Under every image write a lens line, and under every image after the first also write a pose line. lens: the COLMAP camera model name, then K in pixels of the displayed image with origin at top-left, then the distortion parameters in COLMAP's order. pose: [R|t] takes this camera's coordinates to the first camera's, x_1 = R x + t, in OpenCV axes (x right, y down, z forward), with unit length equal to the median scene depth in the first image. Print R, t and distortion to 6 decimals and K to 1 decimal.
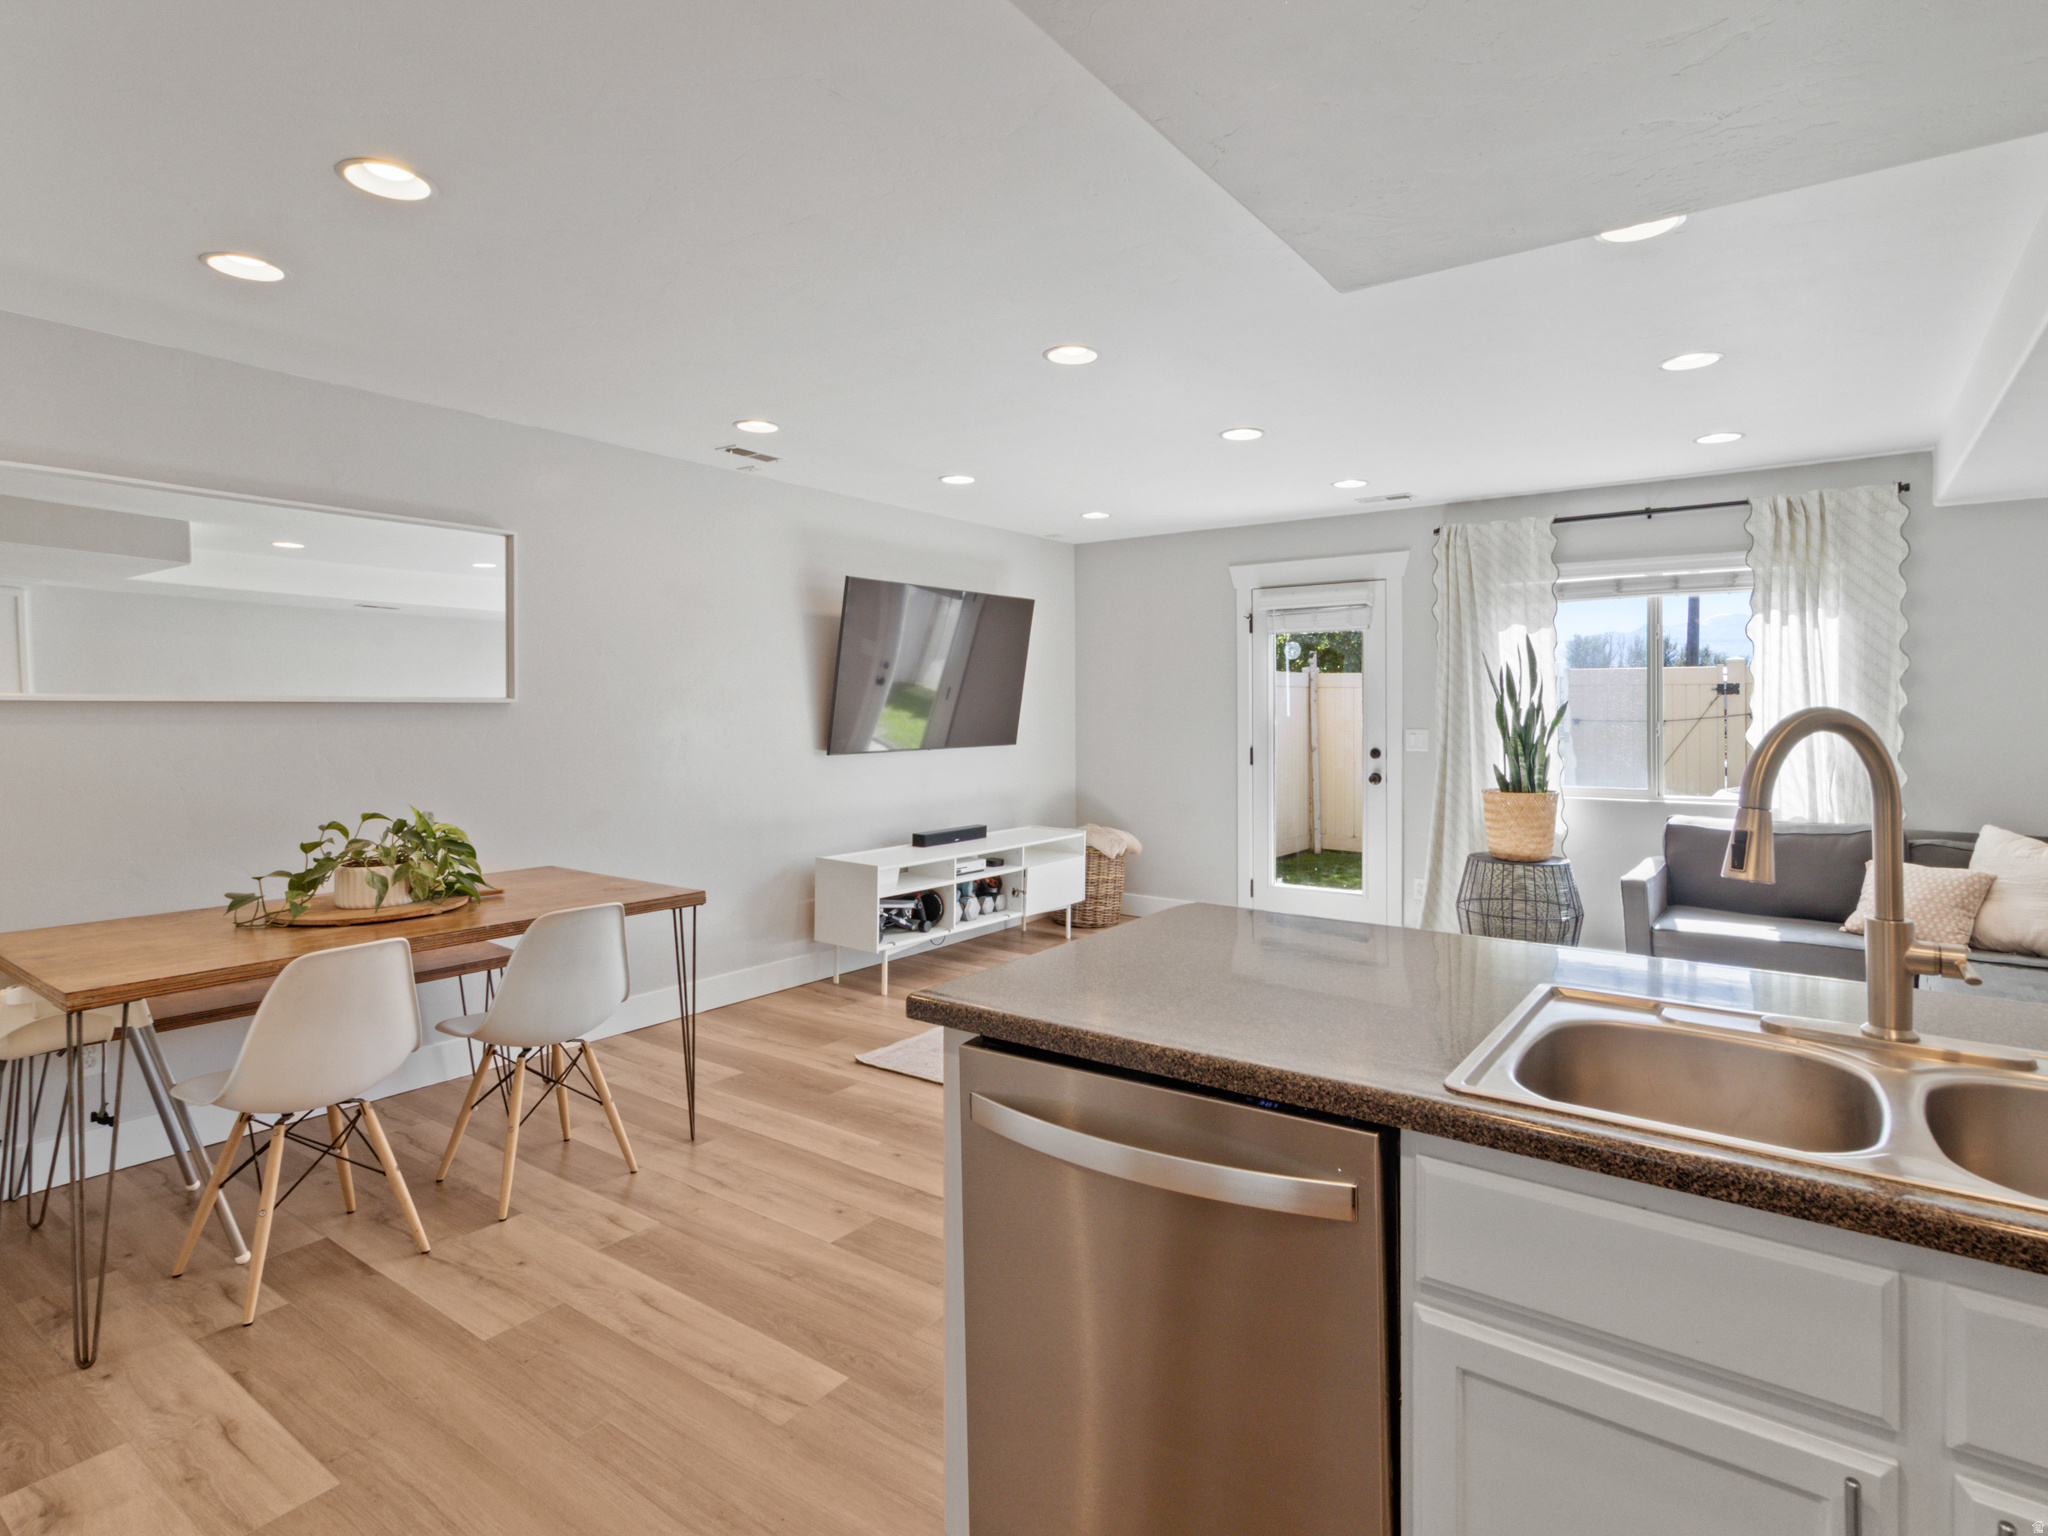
lens RADIAL K [[1076.0, 0, 1031.8], [0, 1076.0, 737.7], [0, 0, 1]] dist [0.001887, -0.000352]
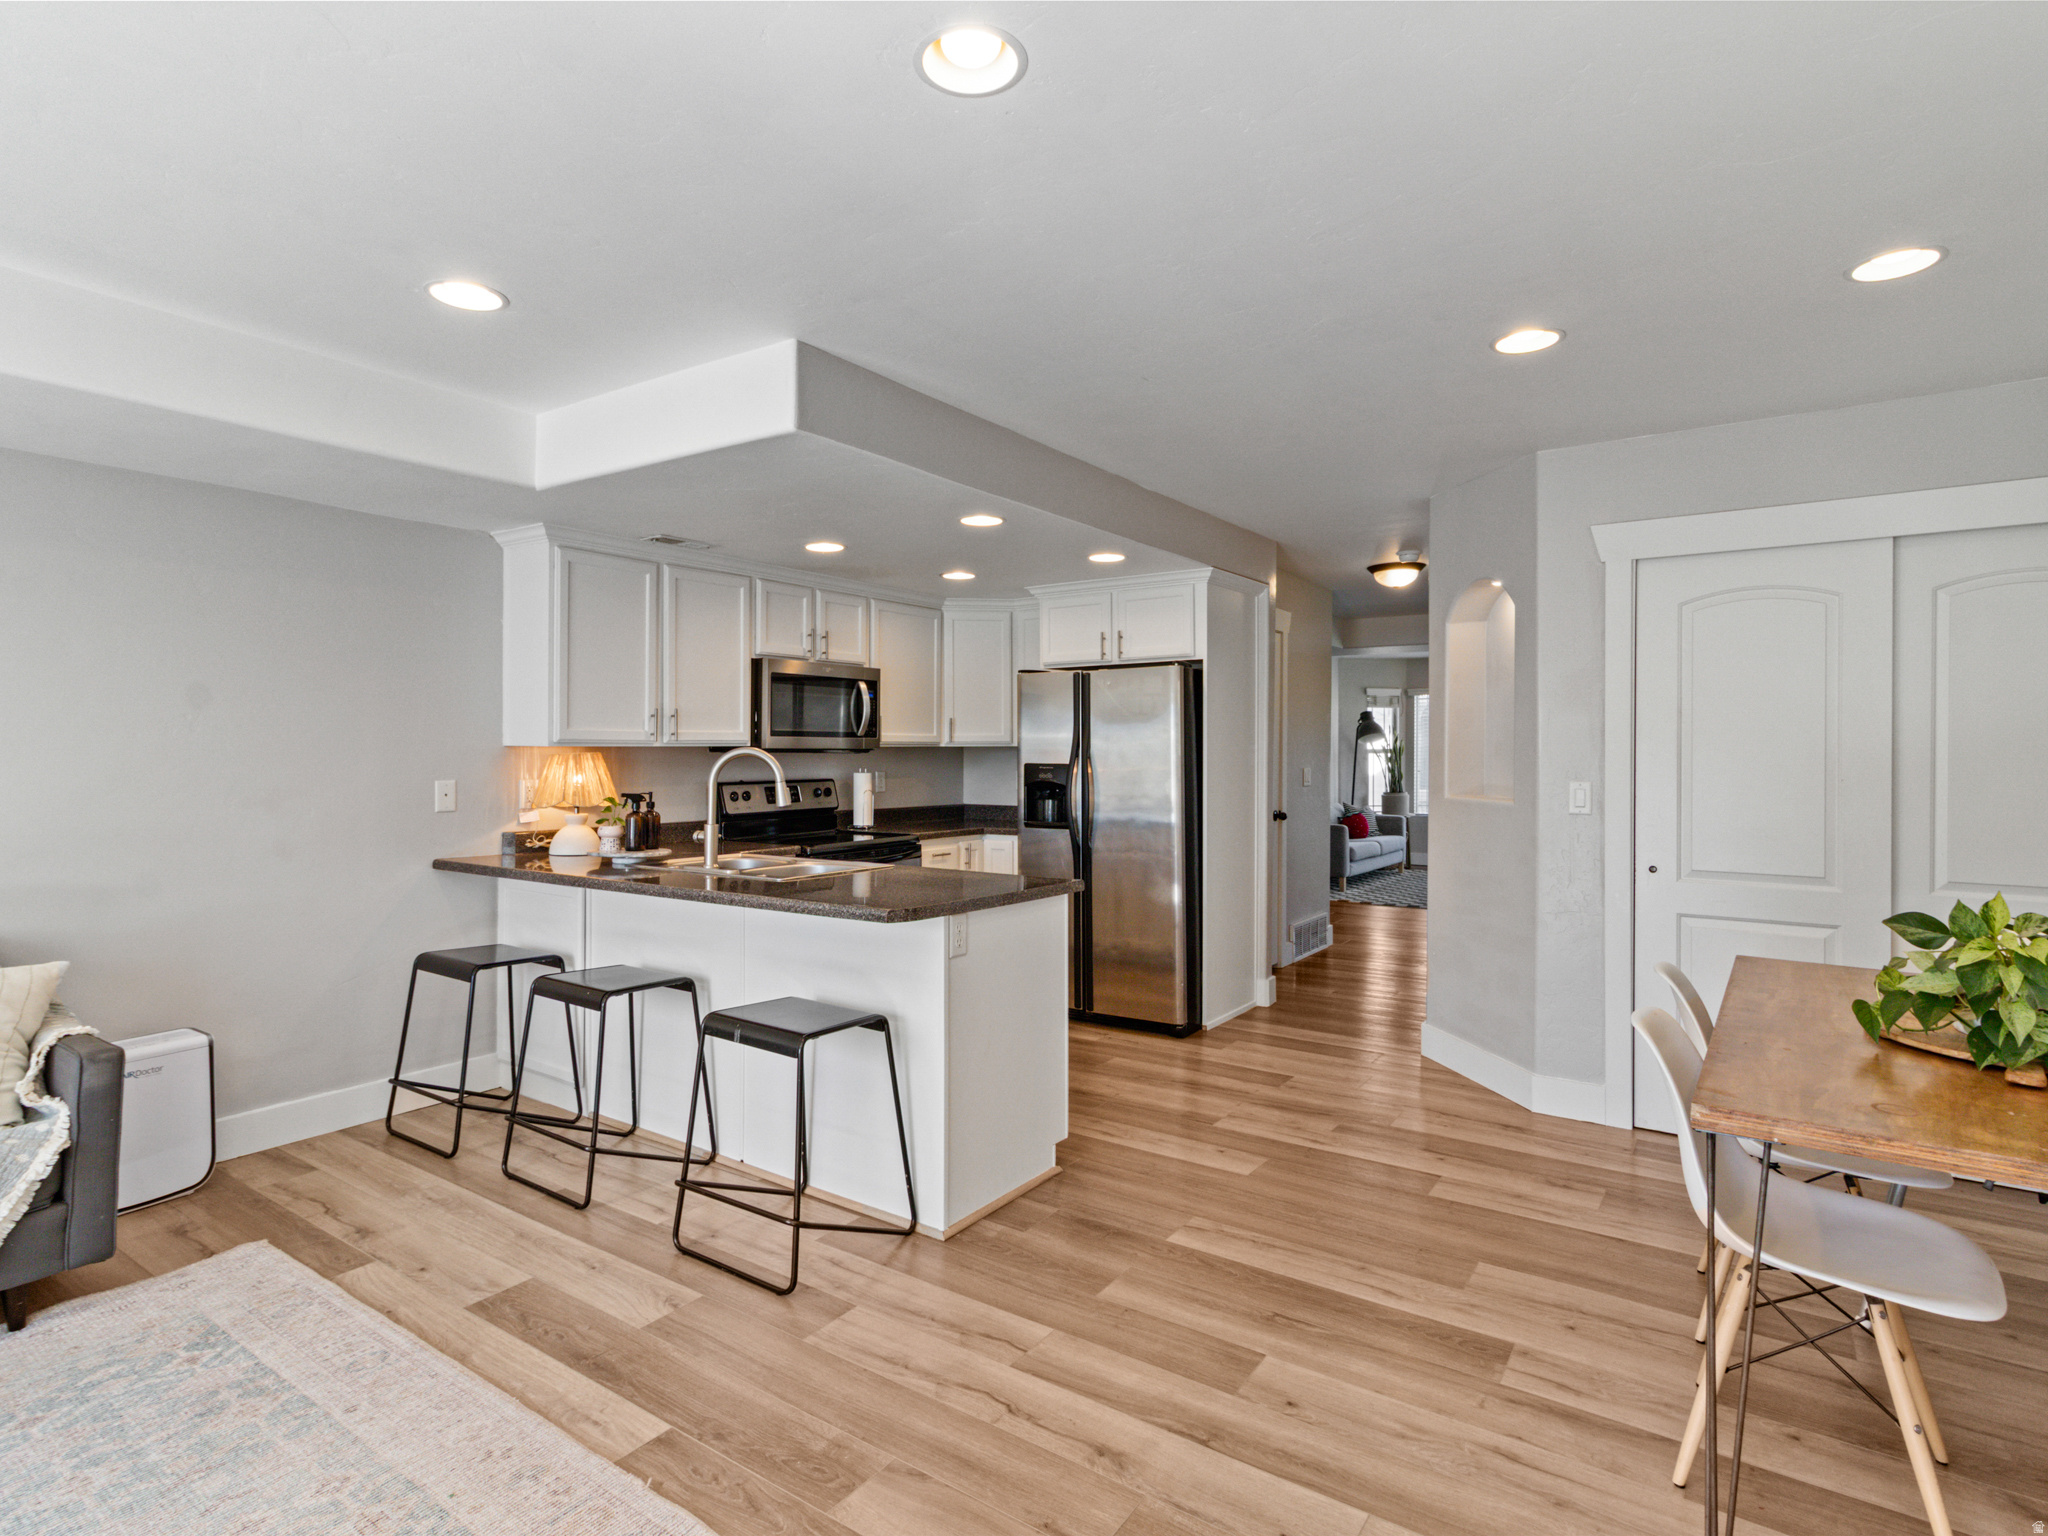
lens RADIAL K [[1076.0, 0, 1031.8], [0, 1076.0, 737.7], [0, 0, 1]] dist [0.001887, -0.000352]
pose [[-0.999659, 0.003270, -0.025923, 0.018119], [0.002770, 0.999810, 0.019278, -0.037425], [0.025981, 0.019199, -0.999478, 1.300870]]
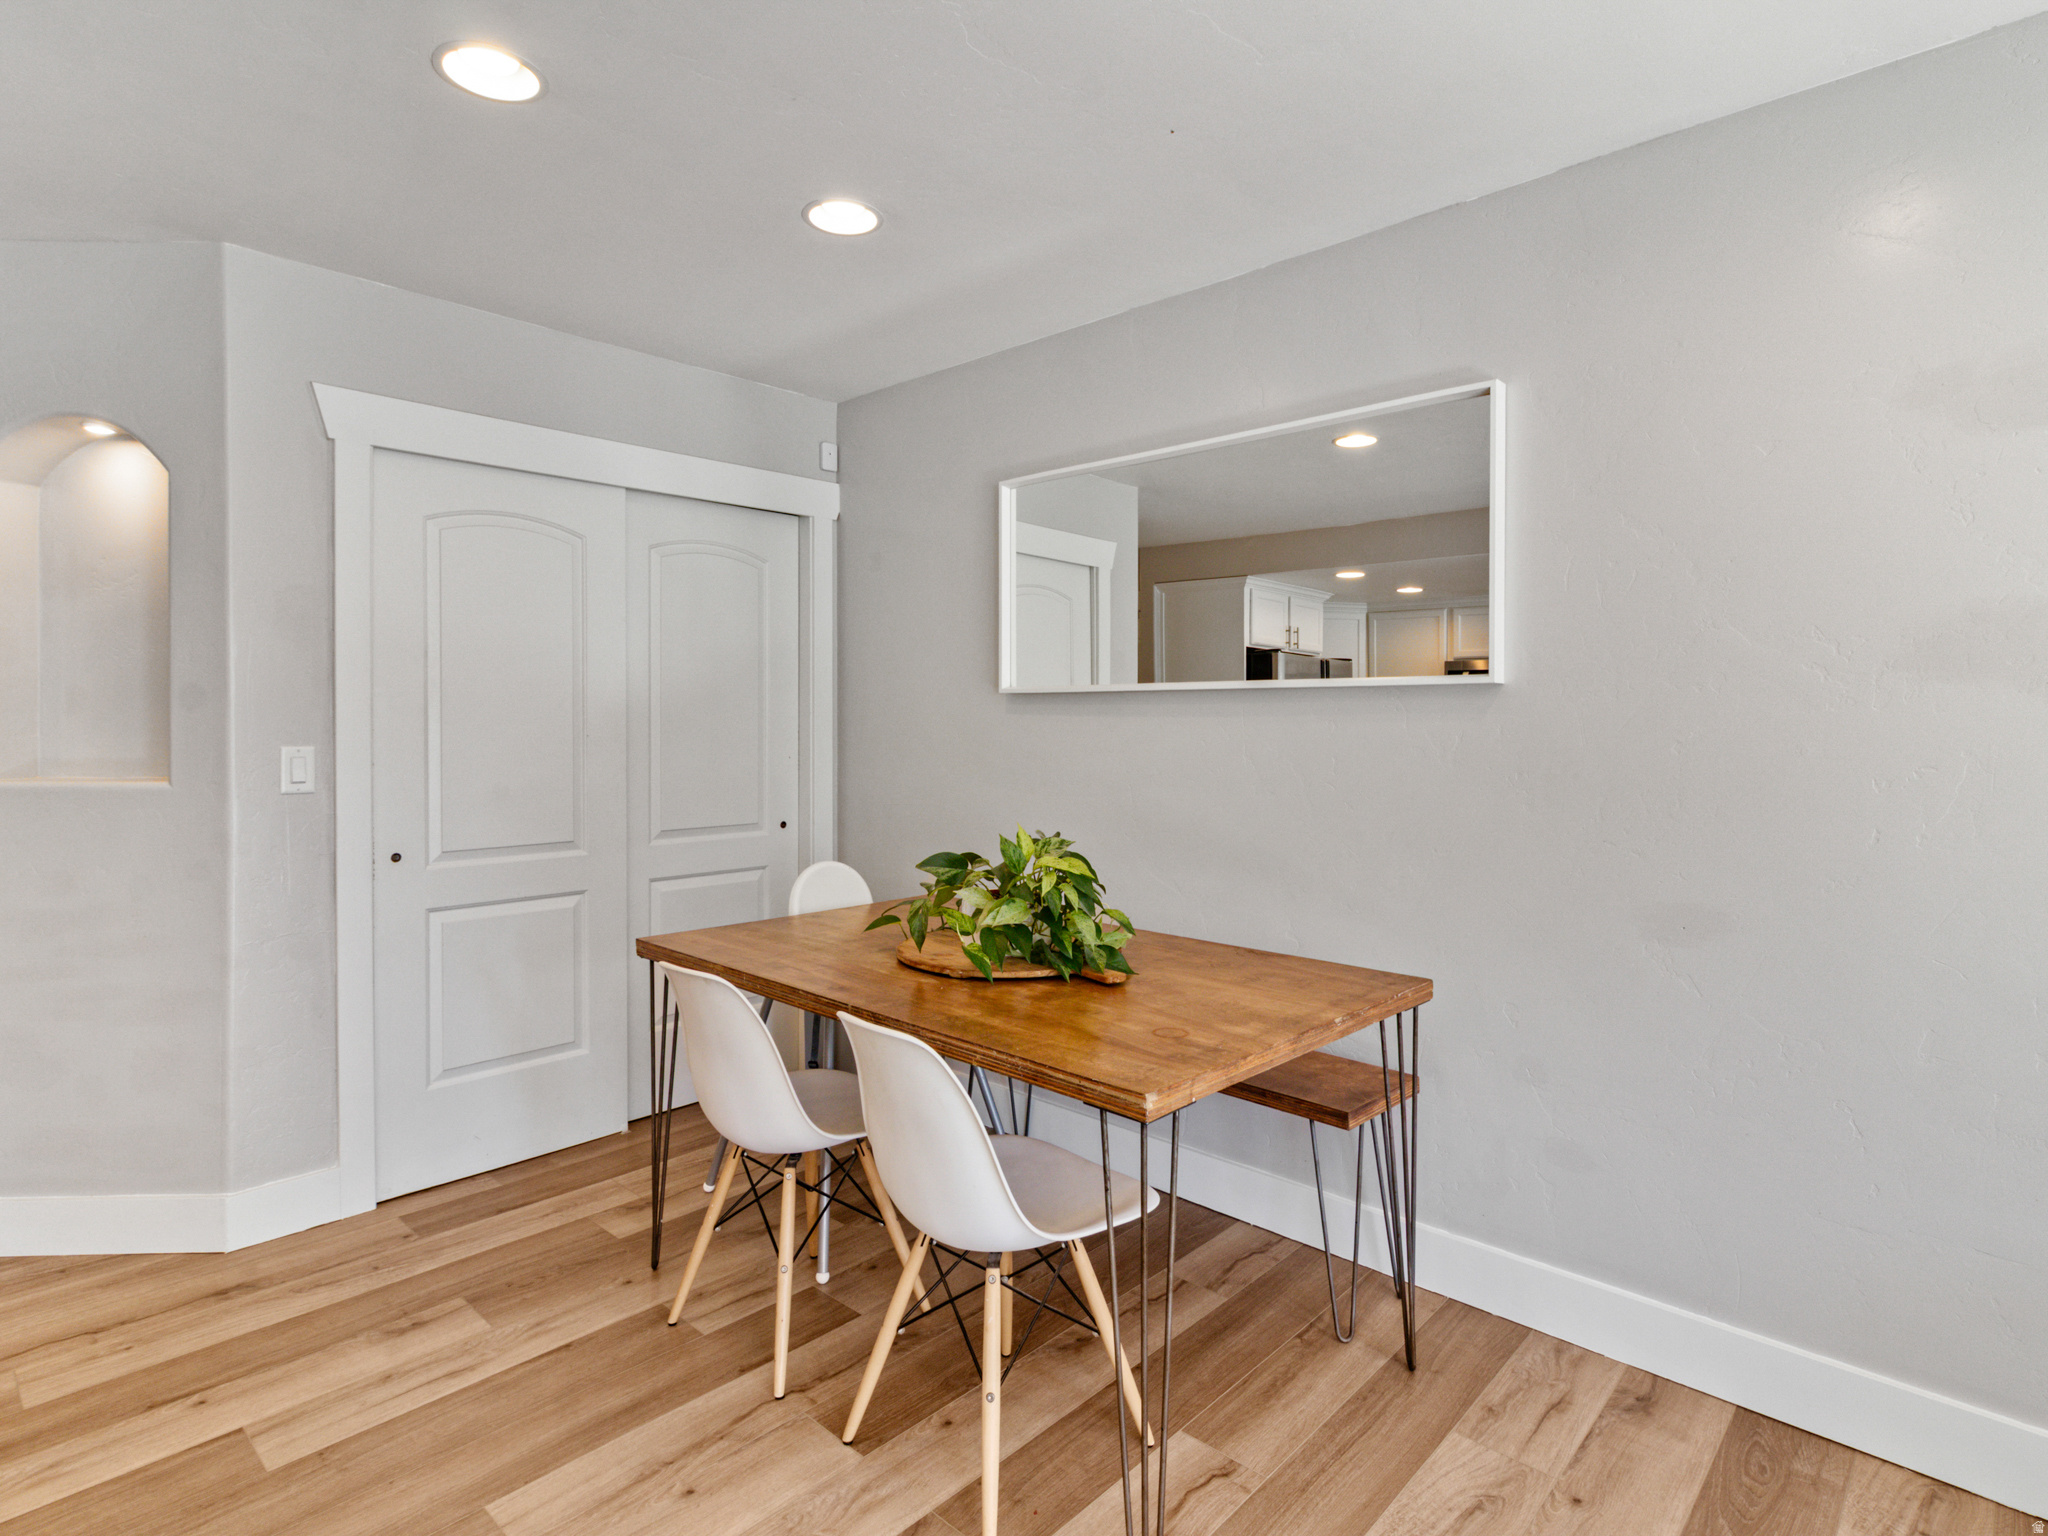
lens RADIAL K [[1076.0, 0, 1031.8], [0, 1076.0, 737.7], [0, 0, 1]] dist [0.001887, -0.000352]
pose [[-0.118996, 0.022571, -0.992638, 0.116402], [-0.027612, 0.999280, 0.026032, -0.012630], [0.992511, 0.030507, -0.118287, 0.863945]]
